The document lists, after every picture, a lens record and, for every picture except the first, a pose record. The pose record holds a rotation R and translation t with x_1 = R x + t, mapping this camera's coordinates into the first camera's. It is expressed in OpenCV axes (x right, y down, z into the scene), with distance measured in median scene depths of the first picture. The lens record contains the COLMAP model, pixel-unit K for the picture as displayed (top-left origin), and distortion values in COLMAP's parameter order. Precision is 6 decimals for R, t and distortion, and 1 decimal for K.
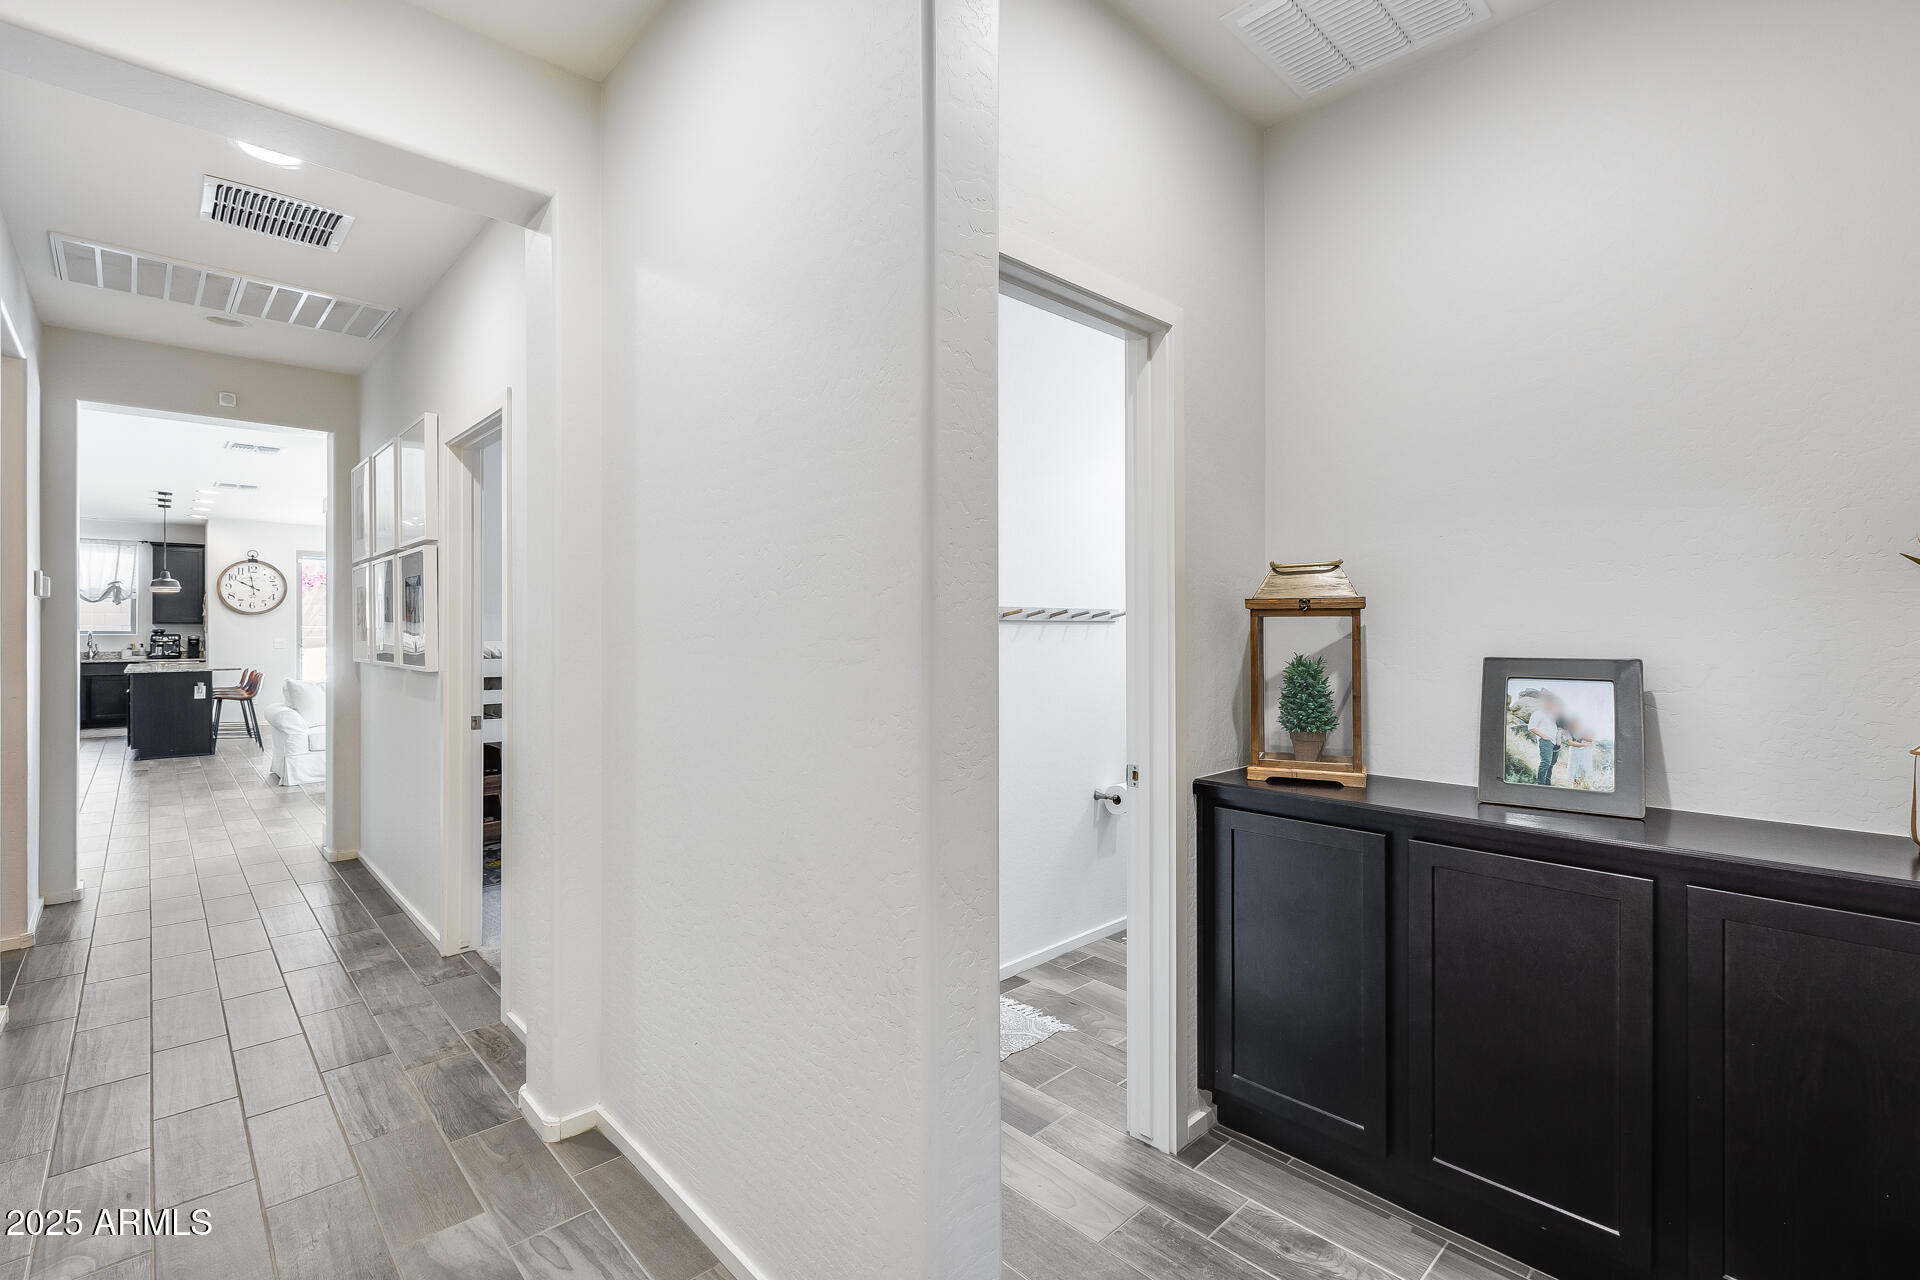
lens RADIAL K [[852.1, 0, 962.5], [0, 852.1, 639.2], [0, 0, 1]] dist [0.002244, -0.000061]
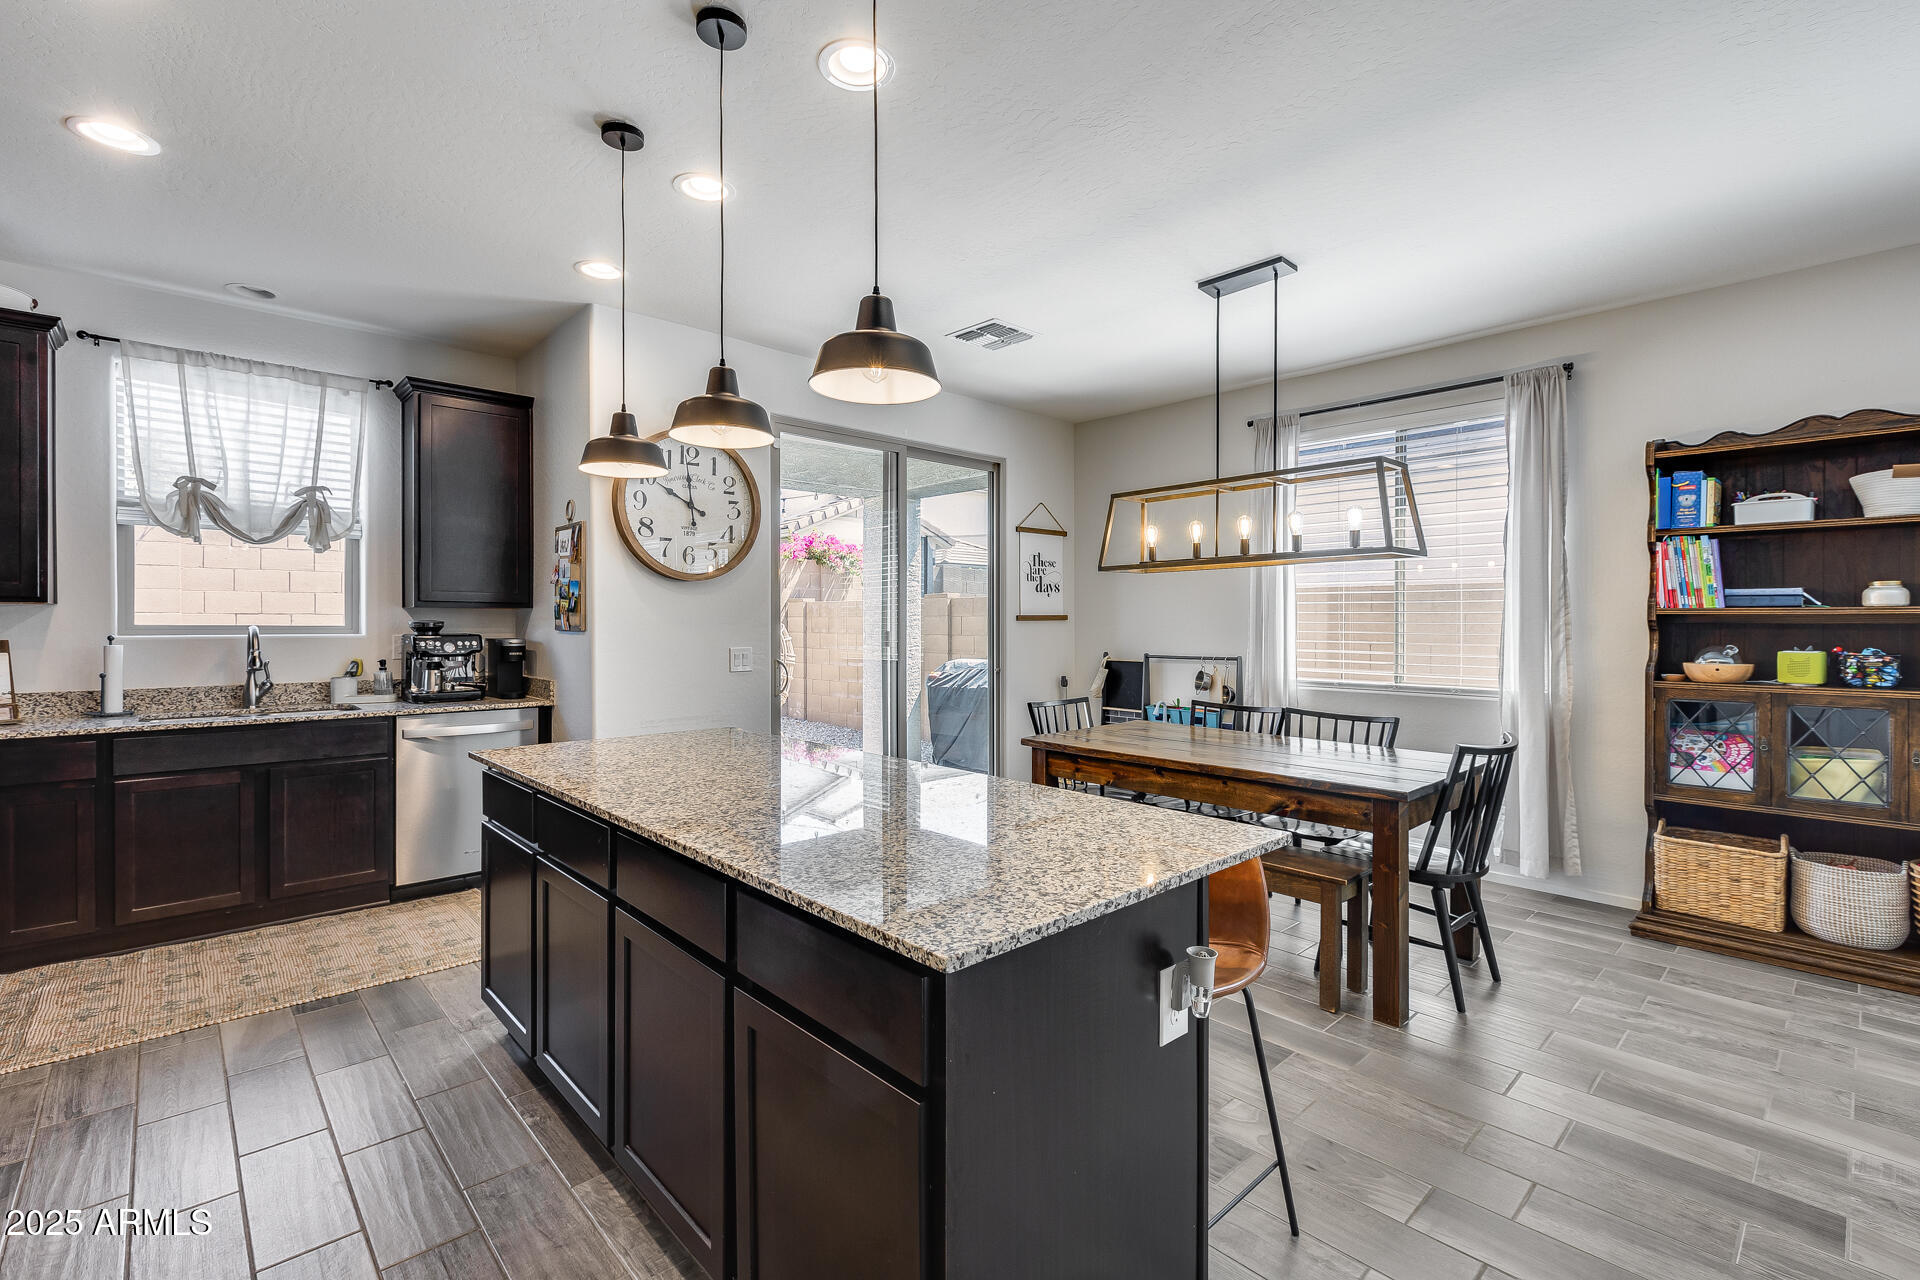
lens RADIAL K [[852.1, 0, 959.1], [0, 852.1, 642.2], [0, 0, 1]] dist [0.002244, -0.000061]
pose [[0.999853, 0.000646, 0.017106, -0.722599], [-0.000747, 0.999982, 0.005914, -0.004893], [-0.017102, -0.005926, 0.999836, 0.633353]]
